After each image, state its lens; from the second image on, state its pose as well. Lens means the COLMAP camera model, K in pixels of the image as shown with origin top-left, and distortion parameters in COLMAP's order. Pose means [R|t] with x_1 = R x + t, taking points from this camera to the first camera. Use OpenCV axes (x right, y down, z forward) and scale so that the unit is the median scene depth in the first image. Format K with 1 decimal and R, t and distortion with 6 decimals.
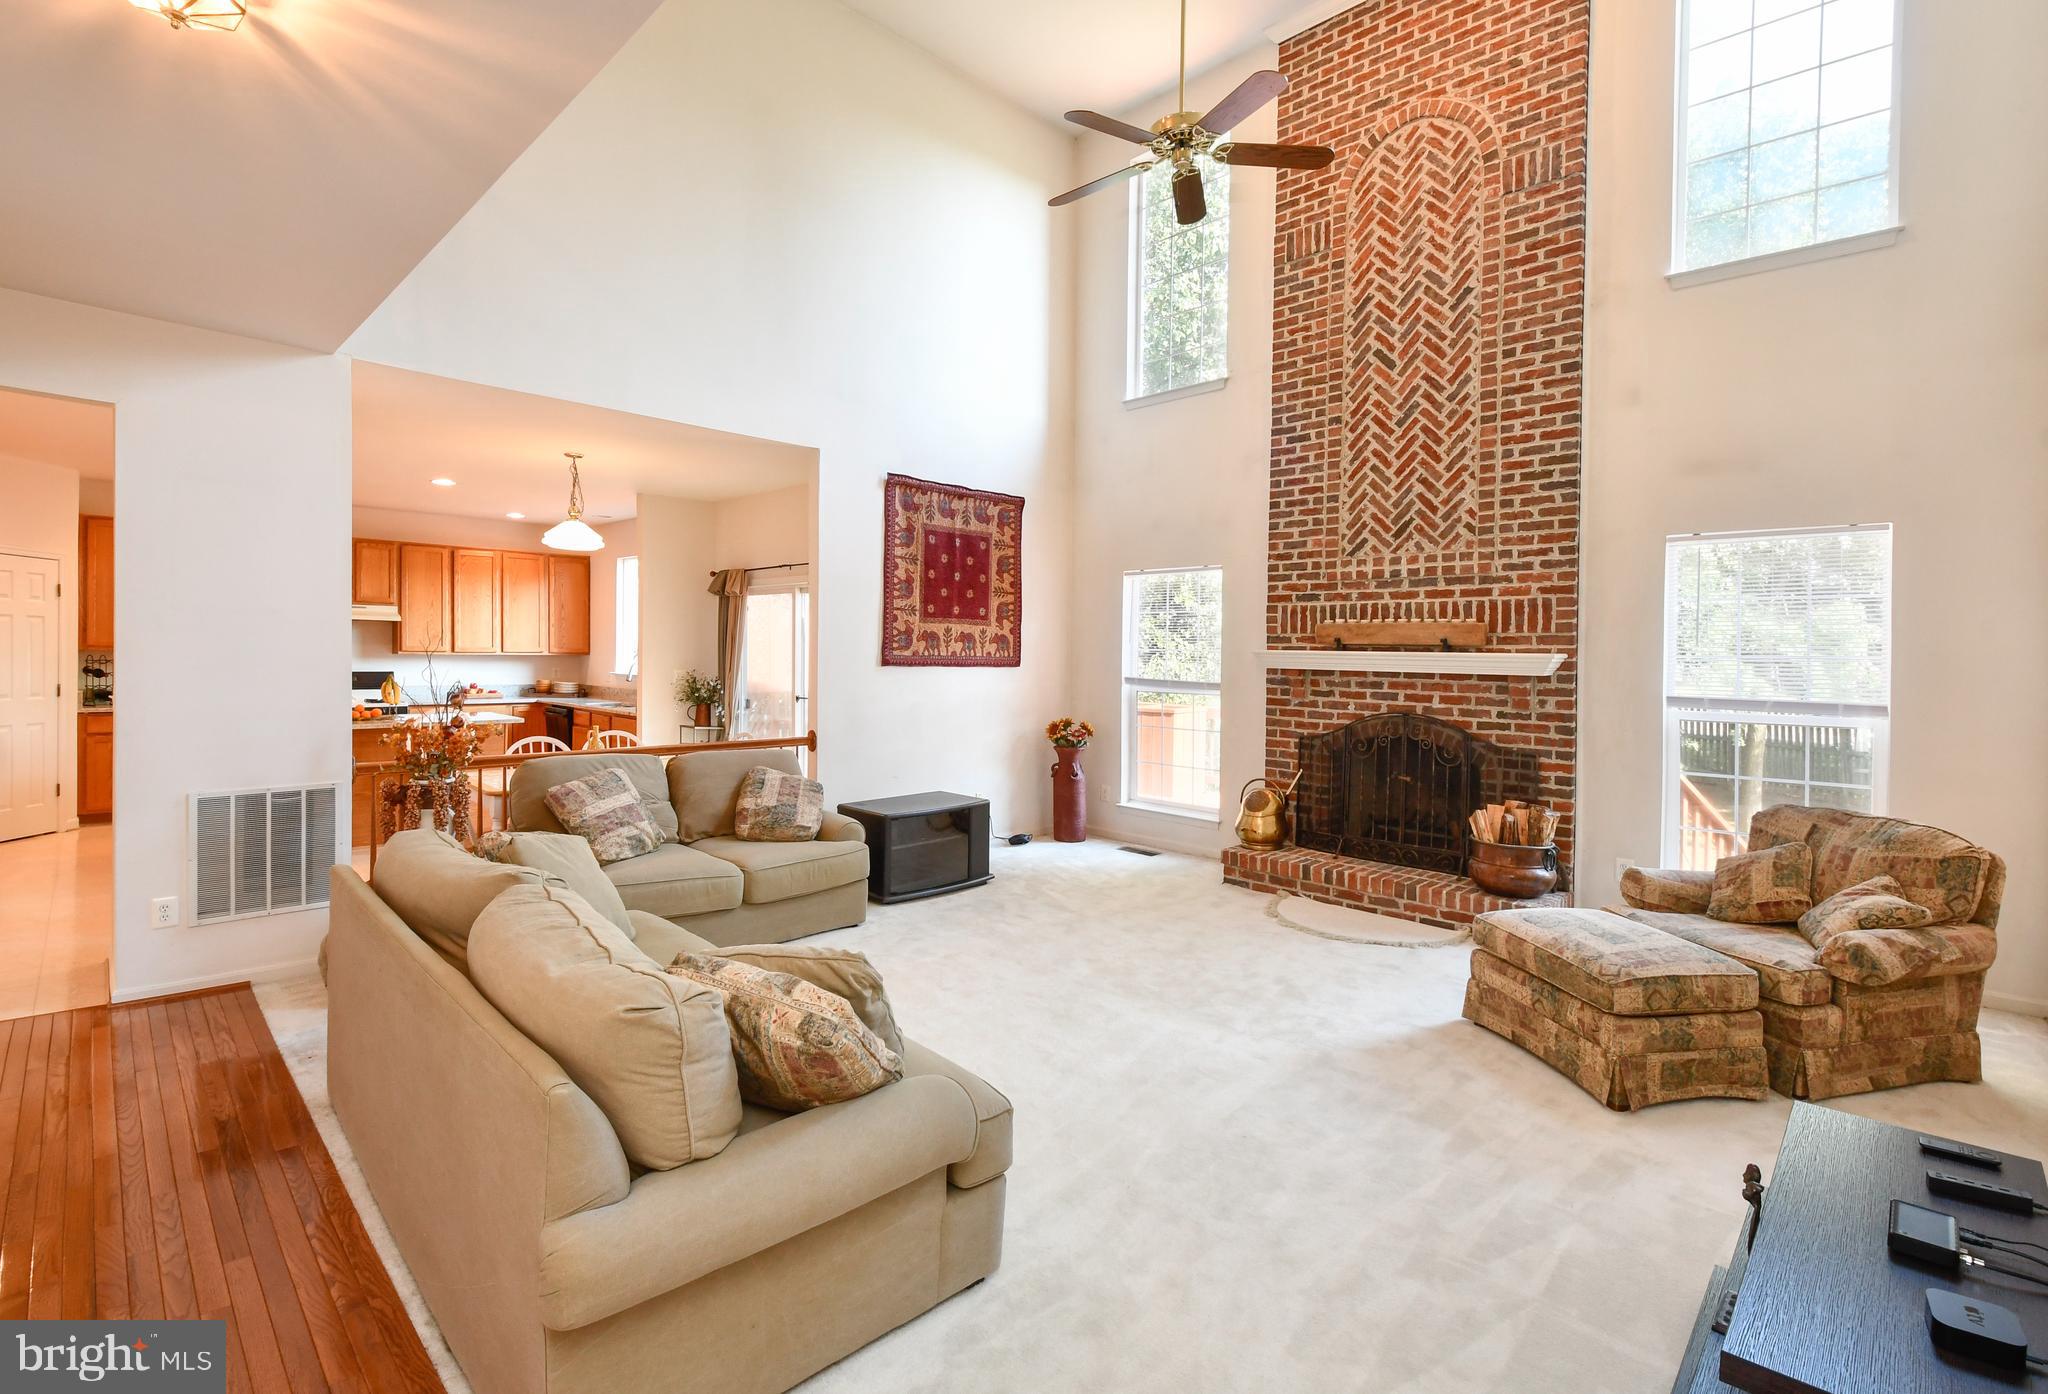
lens RADIAL K [[963.2, 0, 988.4], [0, 963.2, 660.1], [0, 0, 1]] dist [0.041748, -0.054632]
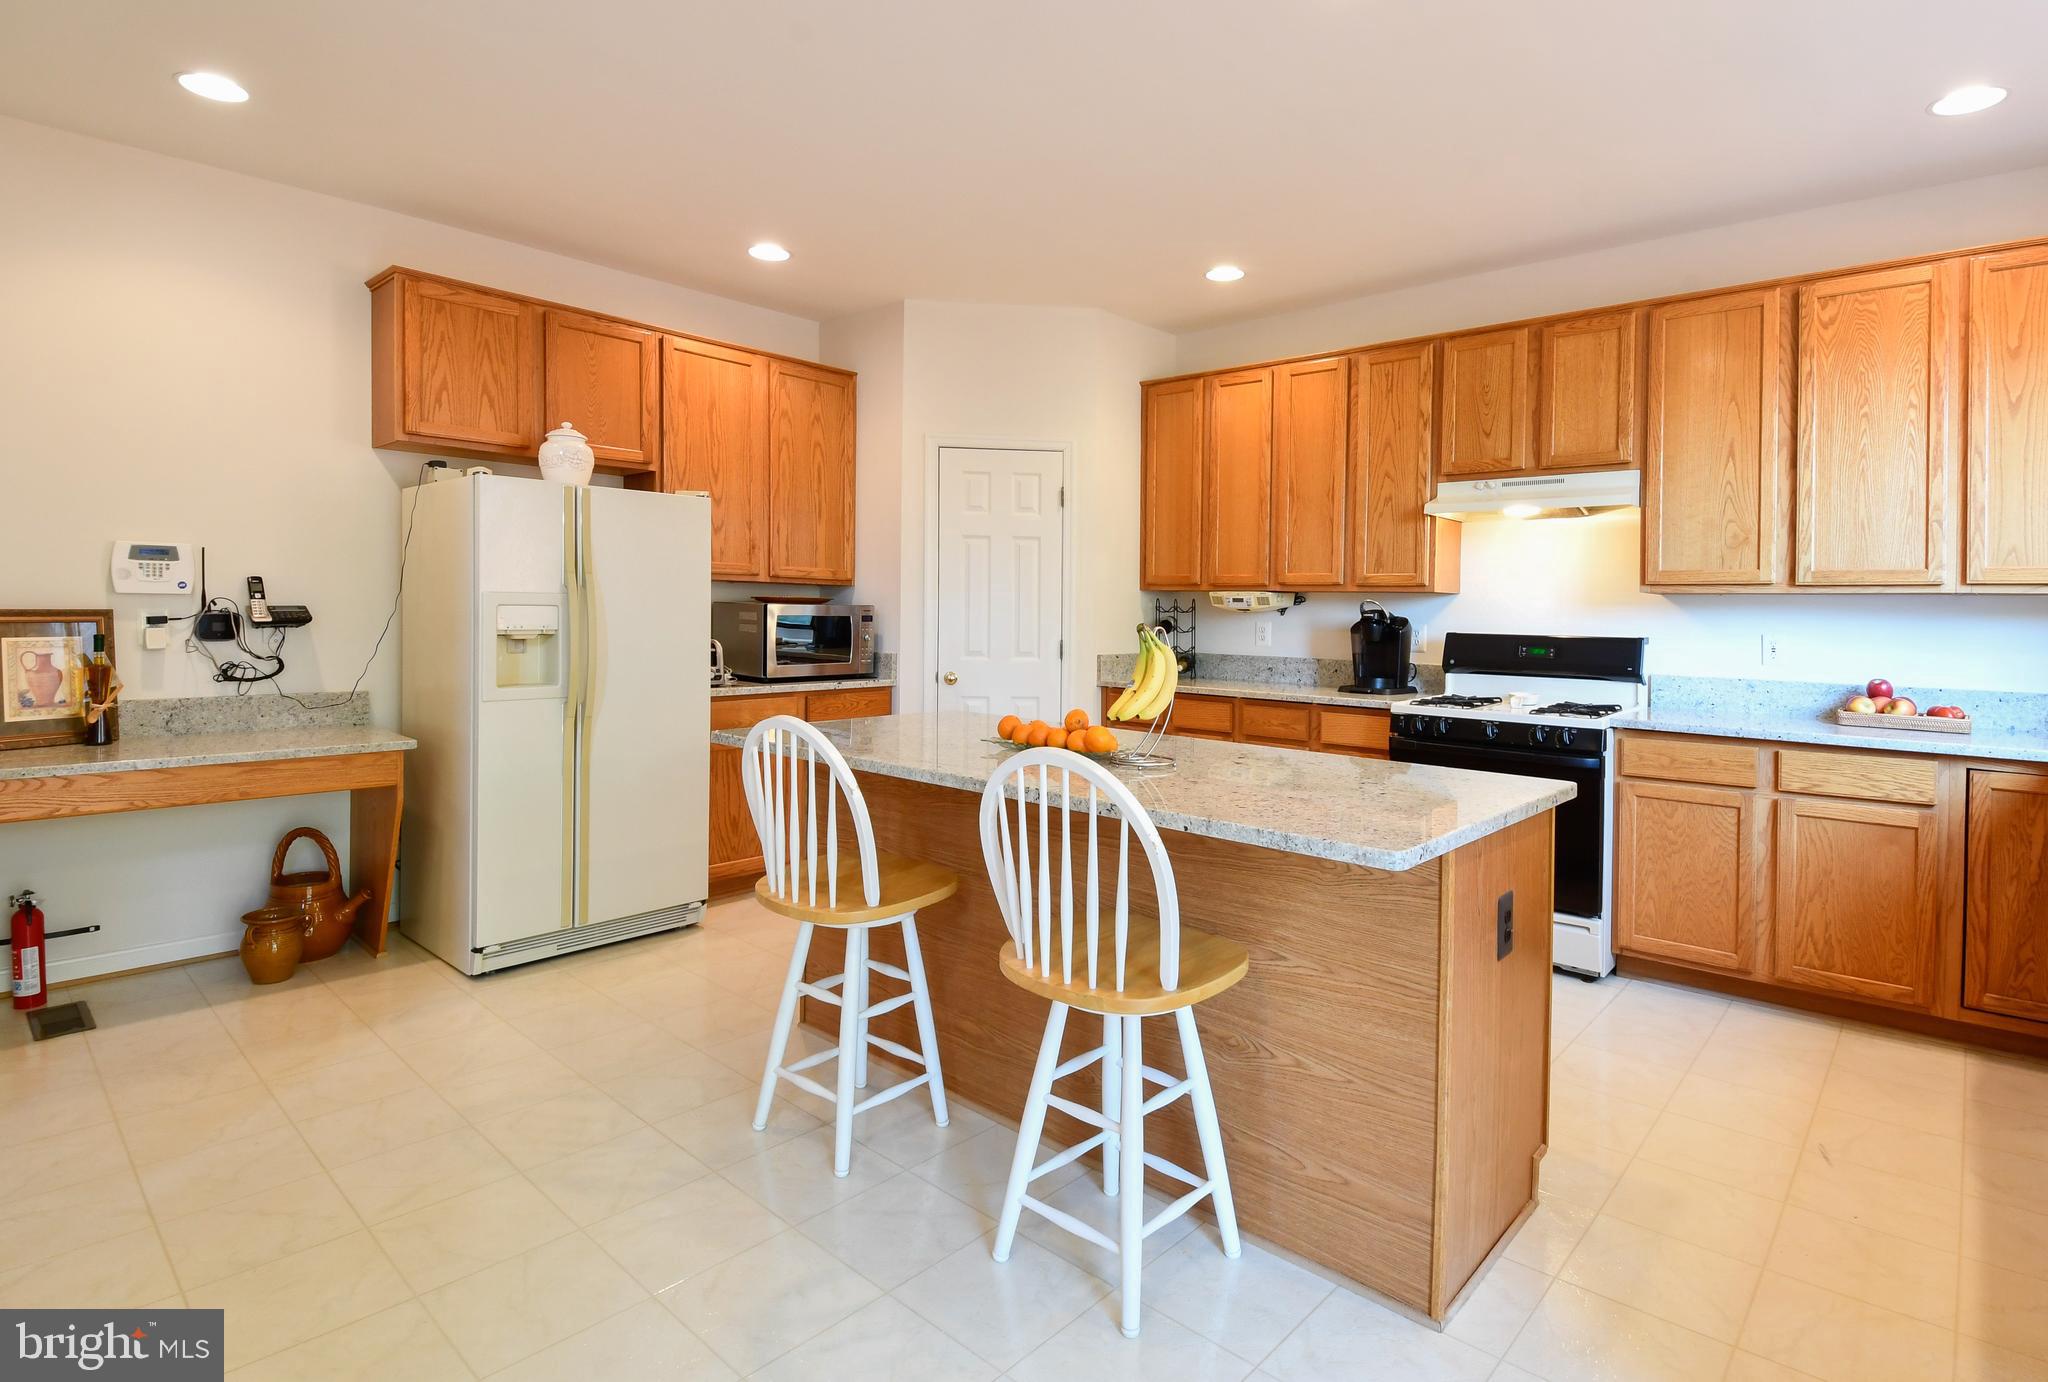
lens RADIAL K [[926.1, 0, 1027.8], [0, 926.1, 616.6], [0, 0, 1]] dist [-0.051009, -0.000116]
pose [[0.099029, 0.005724, -0.995068, -0.545873], [-0.021175, 0.999769, 0.003644, 0.011072], [0.994859, 0.020710, 0.099127, 1.419843]]
